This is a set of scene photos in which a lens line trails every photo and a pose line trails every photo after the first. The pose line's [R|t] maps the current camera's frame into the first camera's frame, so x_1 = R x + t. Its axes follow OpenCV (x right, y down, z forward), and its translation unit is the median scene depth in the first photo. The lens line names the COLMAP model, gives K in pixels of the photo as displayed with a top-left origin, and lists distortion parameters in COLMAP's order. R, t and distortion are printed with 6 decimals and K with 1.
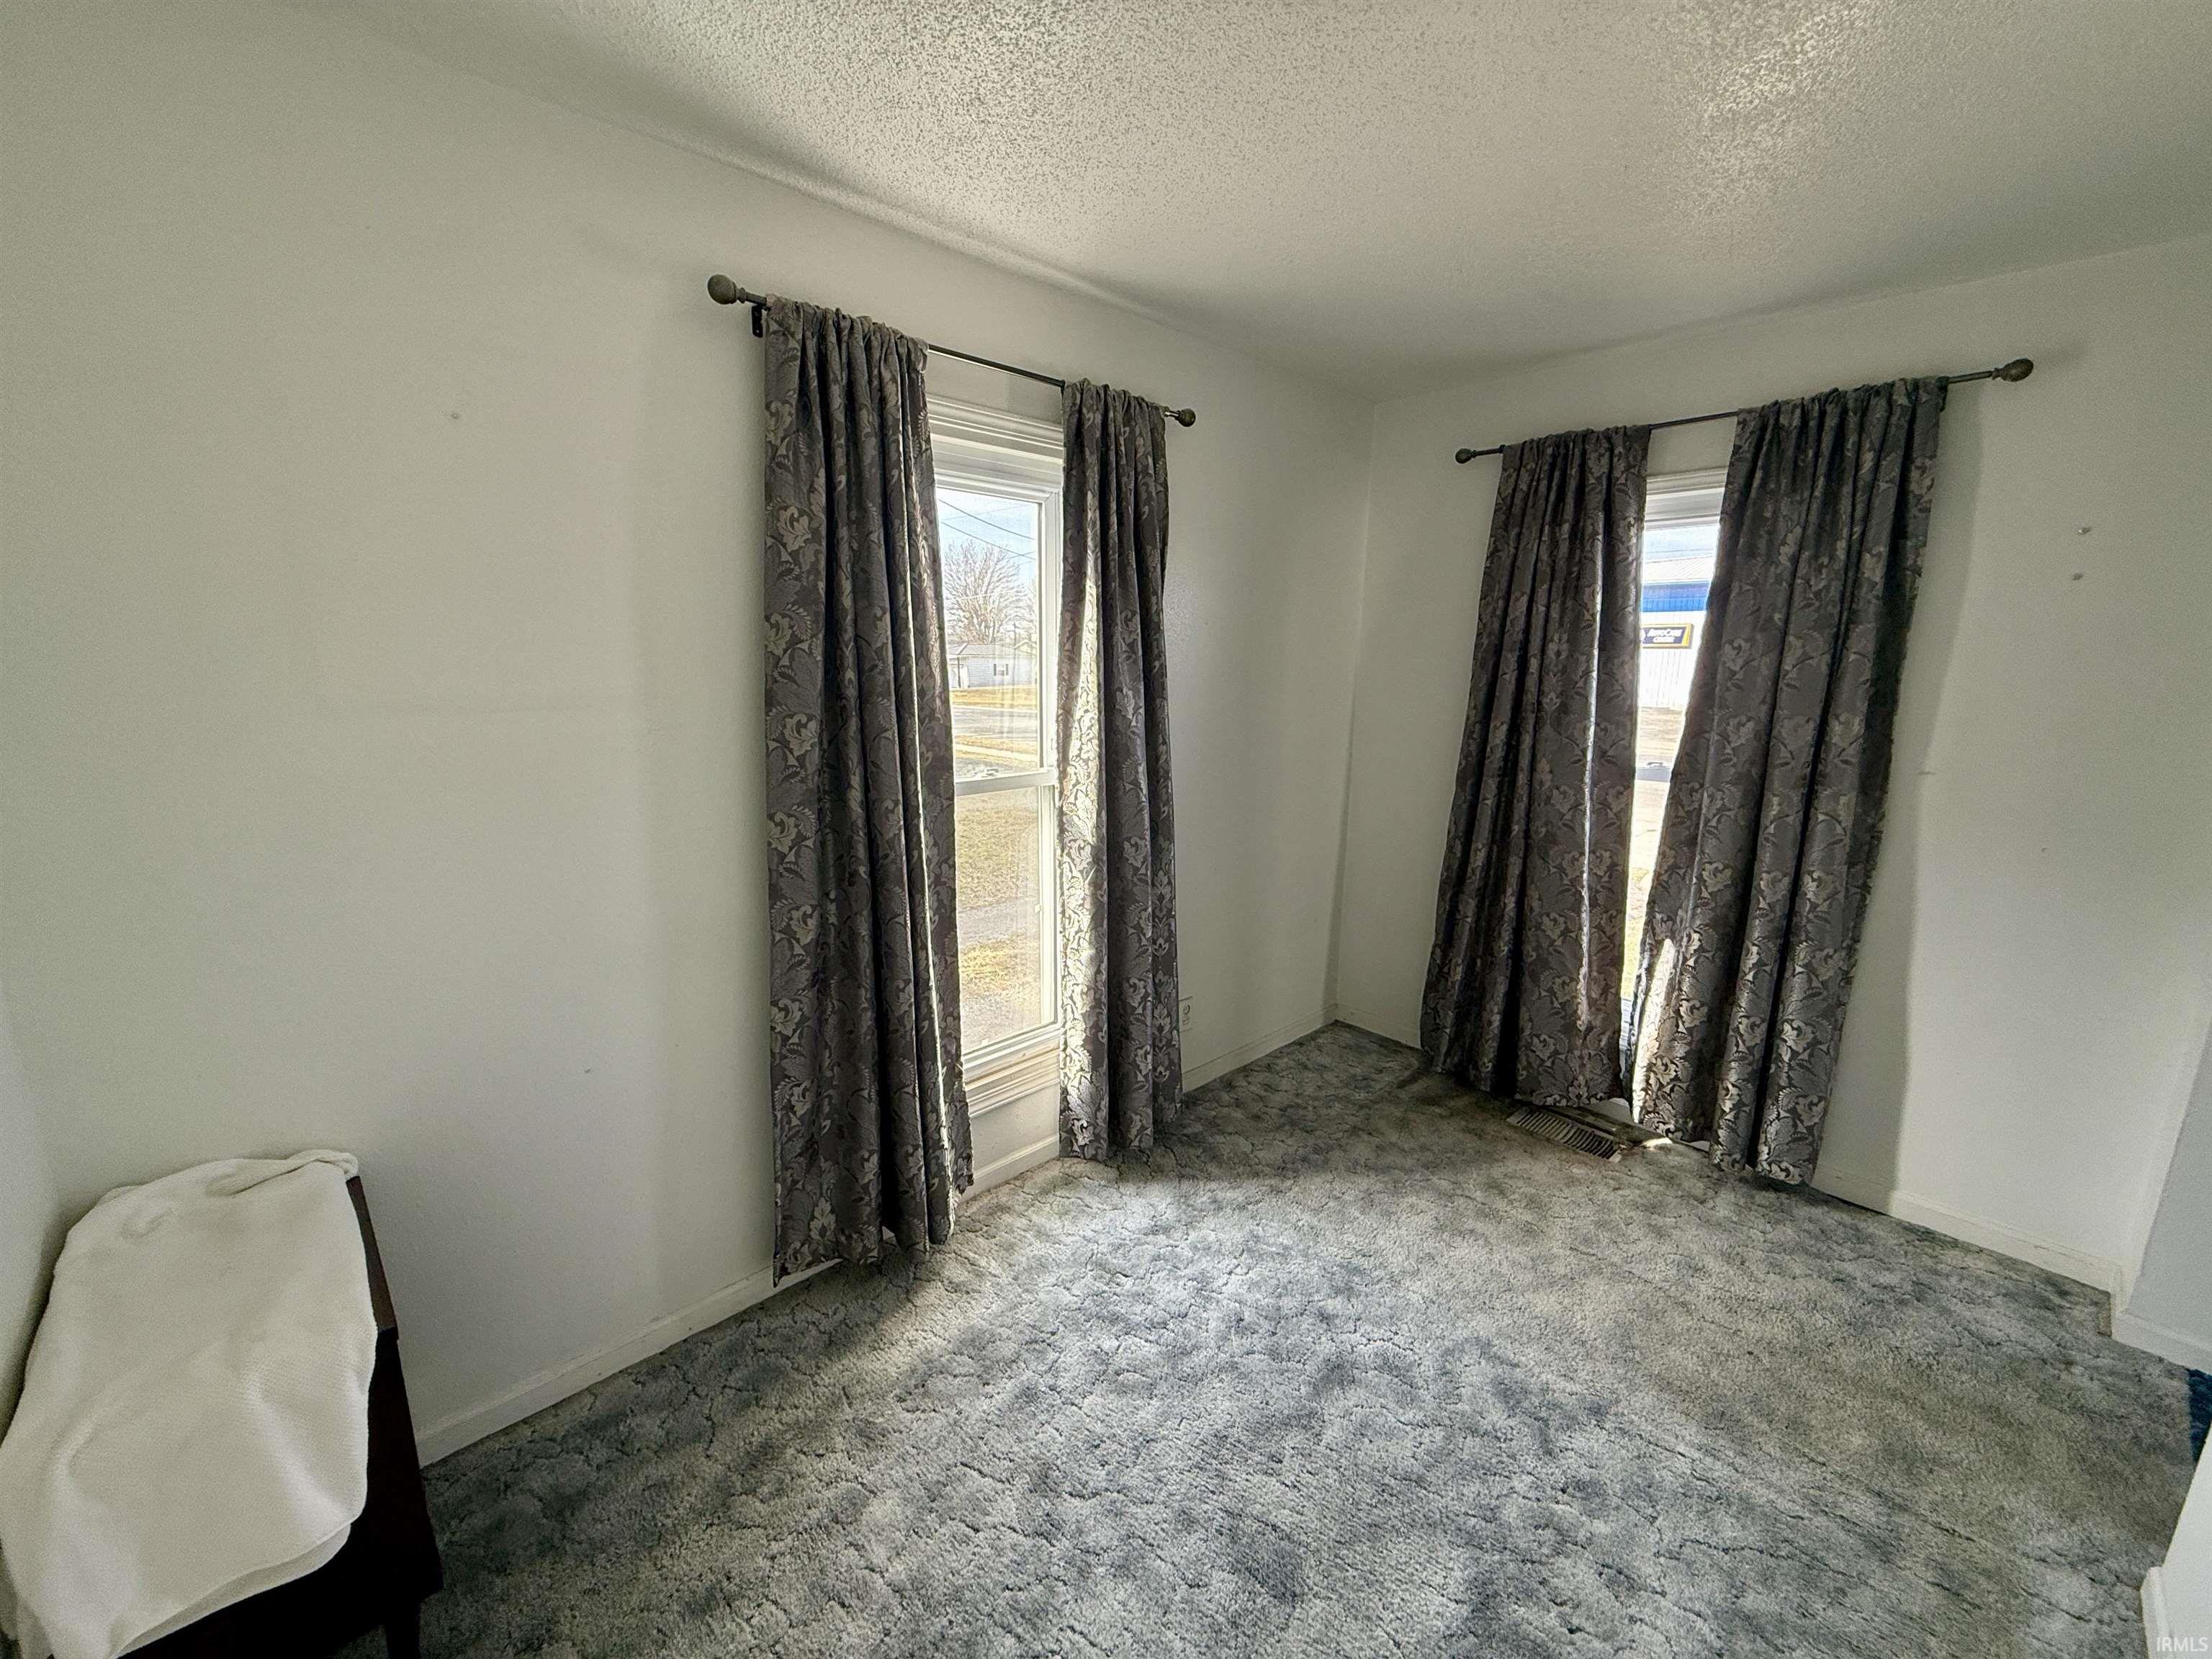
lens RADIAL K [[877.0, 0, 1102.8], [0, 877.0, 830.7], [0, 0, 1]] dist [0.000225, 0.000128]
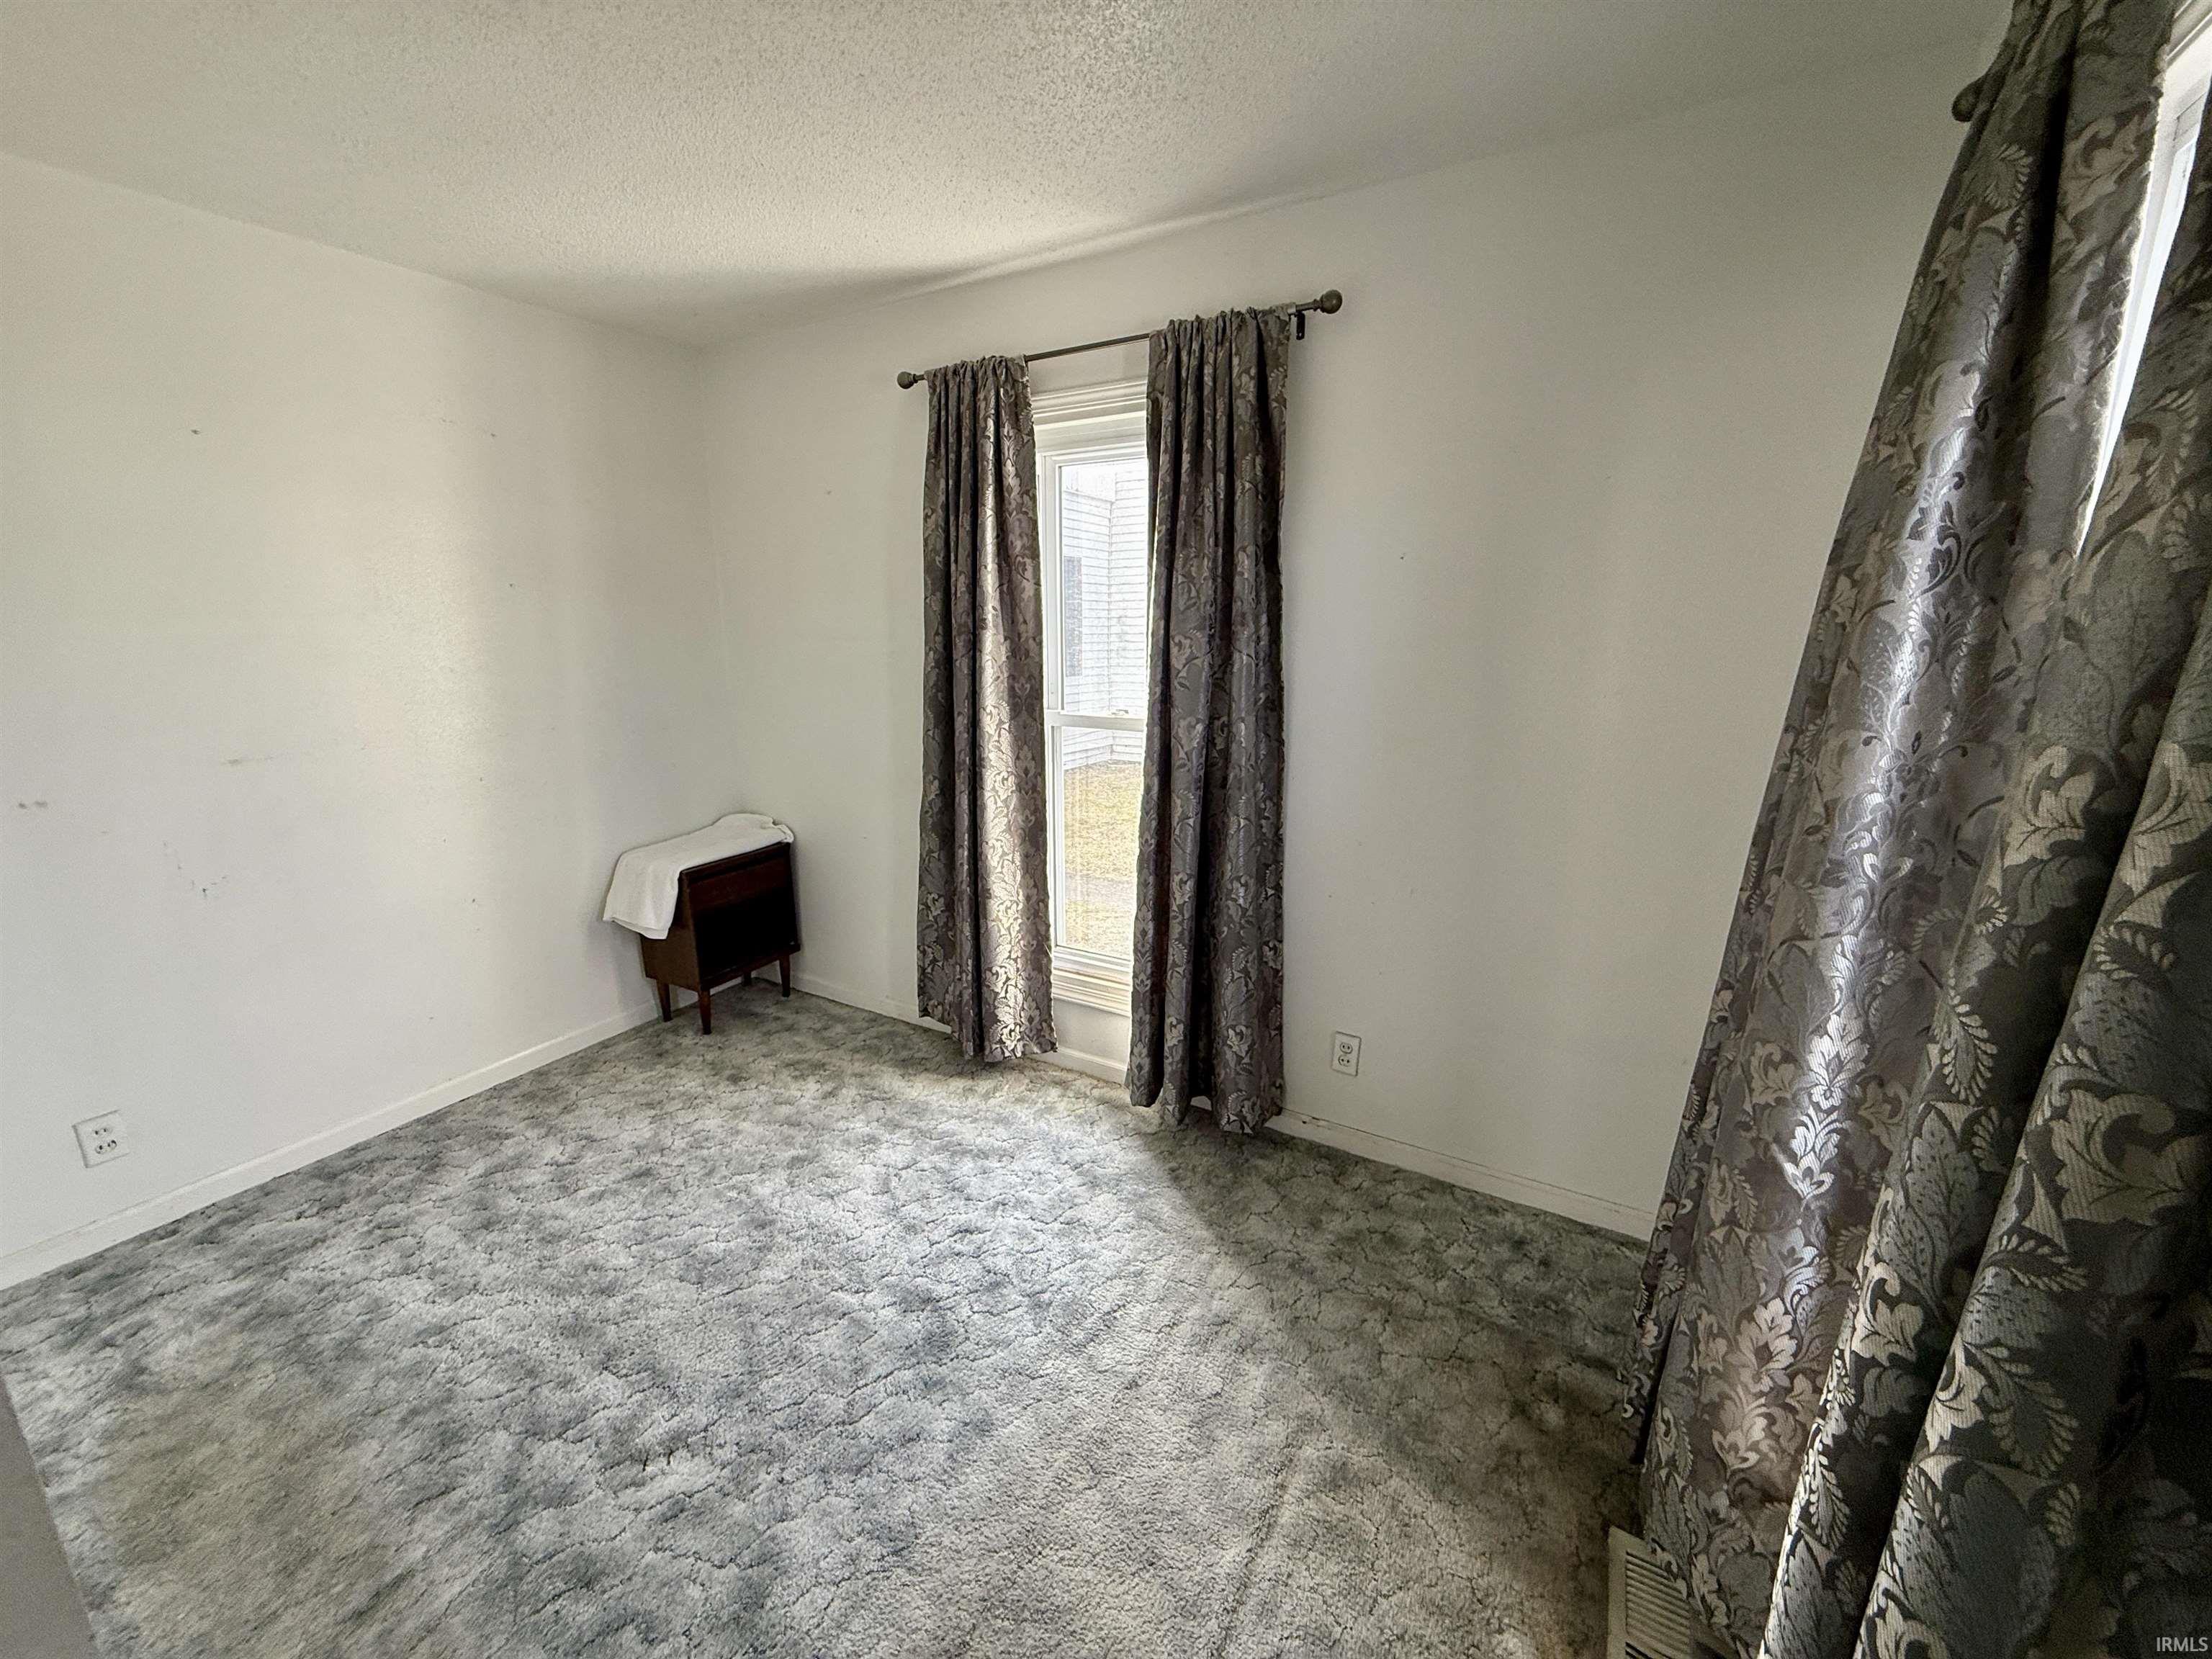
lens RADIAL K [[918.0, 0, 1101.5], [0, 918.0, 817.4], [0, 0, 1]] dist [-0.000600, 0.000058]
pose [[0.273627, 0.202413, -0.940296, 1.113593], [-0.176815, 0.971531, 0.157684, -0.130519], [0.945444, 0.123112, 0.301626, 0.731806]]
